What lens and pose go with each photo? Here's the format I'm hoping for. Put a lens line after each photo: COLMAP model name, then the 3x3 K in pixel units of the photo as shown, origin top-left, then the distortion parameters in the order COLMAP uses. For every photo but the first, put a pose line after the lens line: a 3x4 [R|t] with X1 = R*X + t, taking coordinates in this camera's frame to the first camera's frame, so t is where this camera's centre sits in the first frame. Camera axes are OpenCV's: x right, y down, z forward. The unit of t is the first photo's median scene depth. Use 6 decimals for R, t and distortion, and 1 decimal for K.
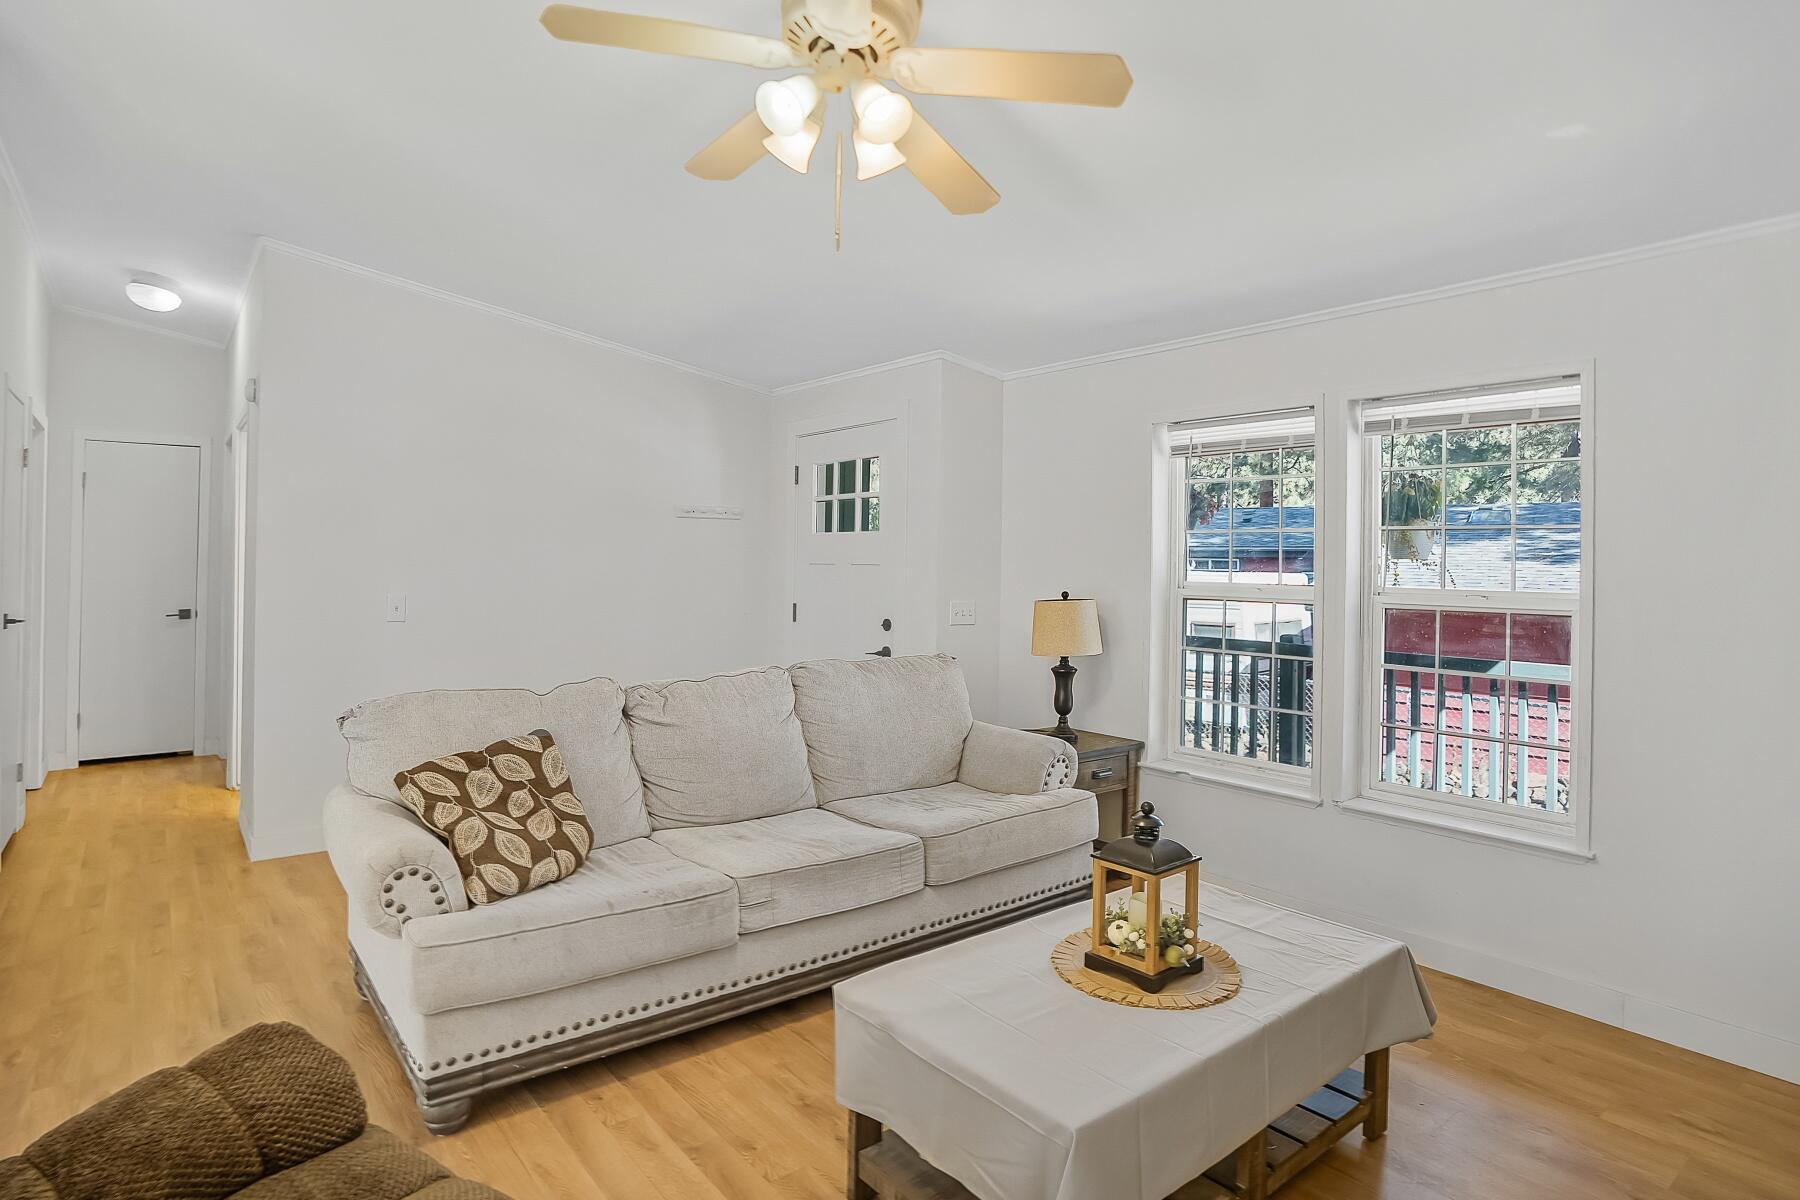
lens RADIAL K [[915.9, 0, 898.1], [0, 915.9, 577.2], [0, 0, 1]] dist [-0.050404, 0.025244]
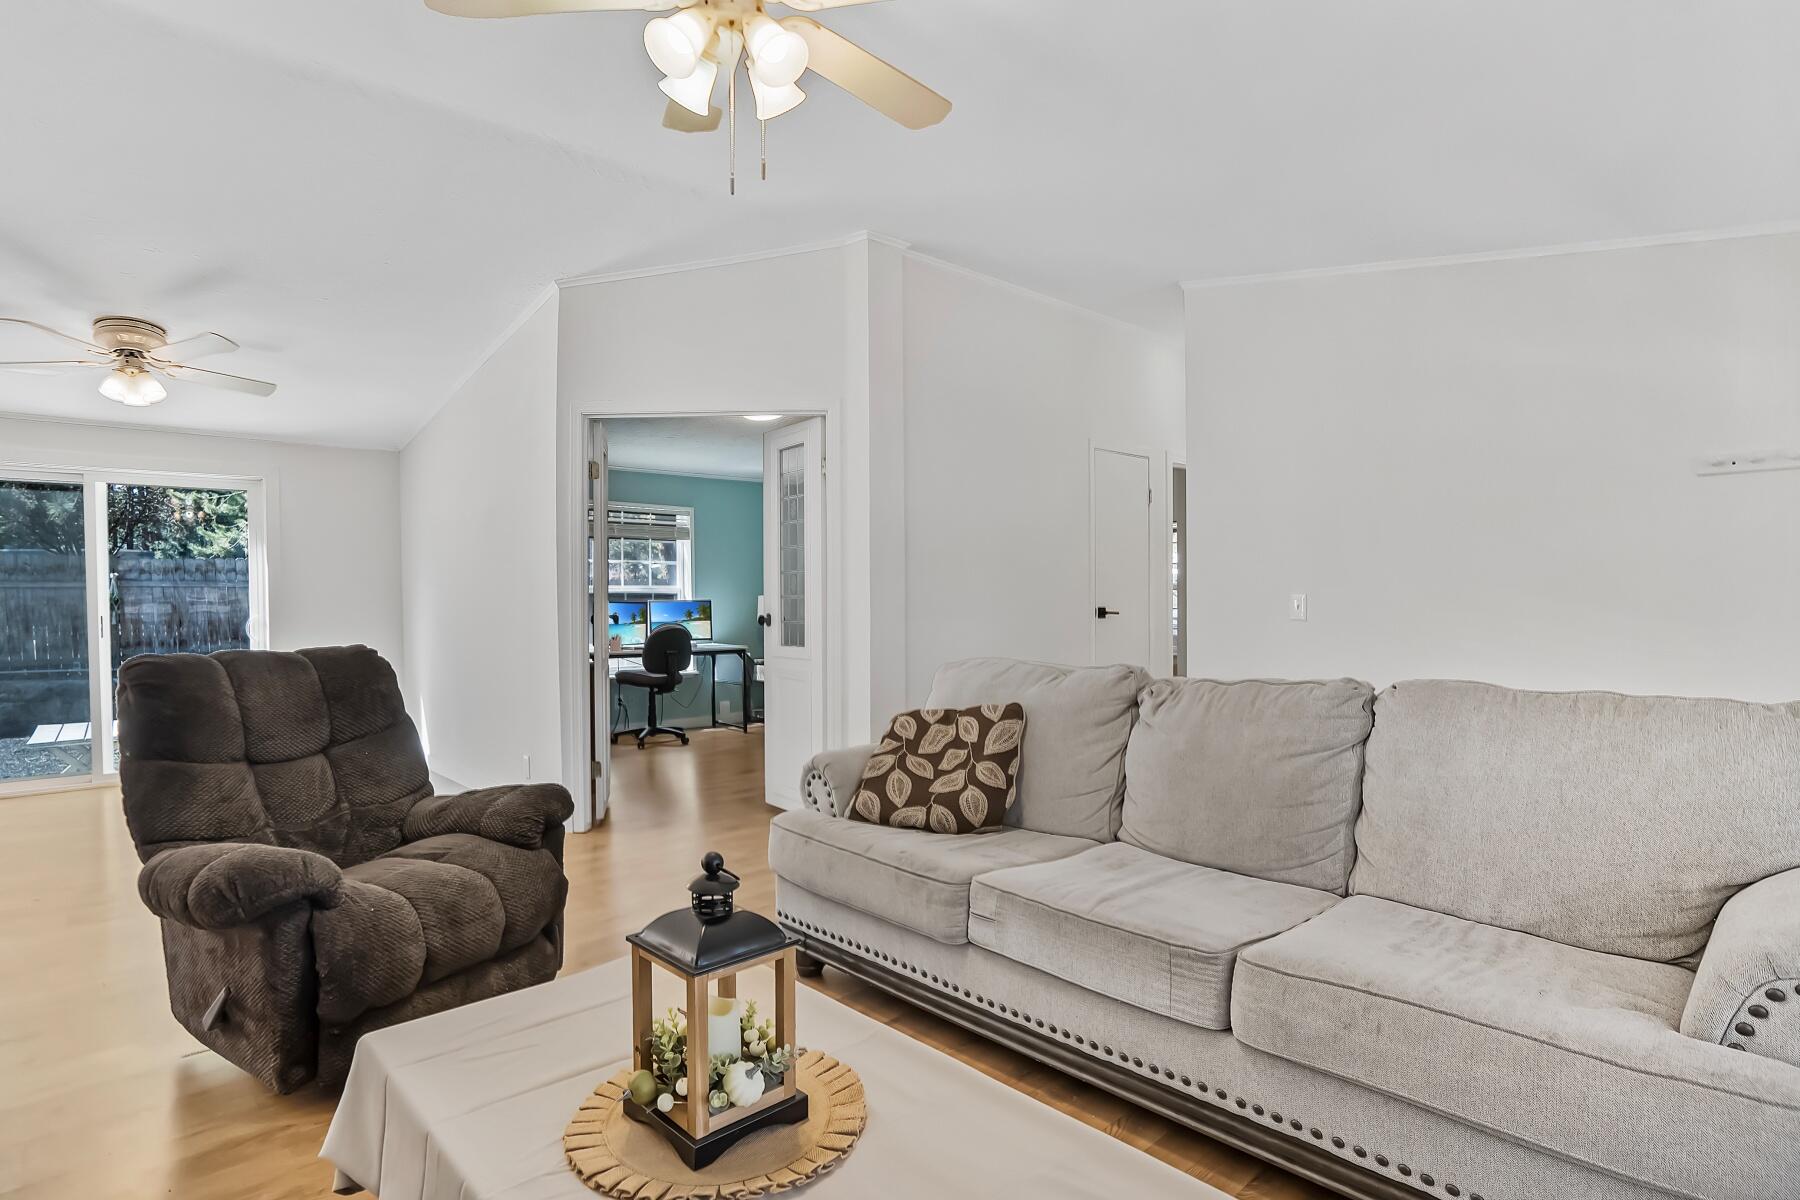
lens RADIAL K [[915.9, 0, 898.1], [0, 915.9, 577.2], [0, 0, 1]] dist [-0.050404, 0.025244]
pose [[0.106887, -0.027116, -0.993901, 0.773972], [-0.001415, 0.999623, -0.027424, 0.058289], [0.994270, 0.004338, 0.106808, 0.880558]]
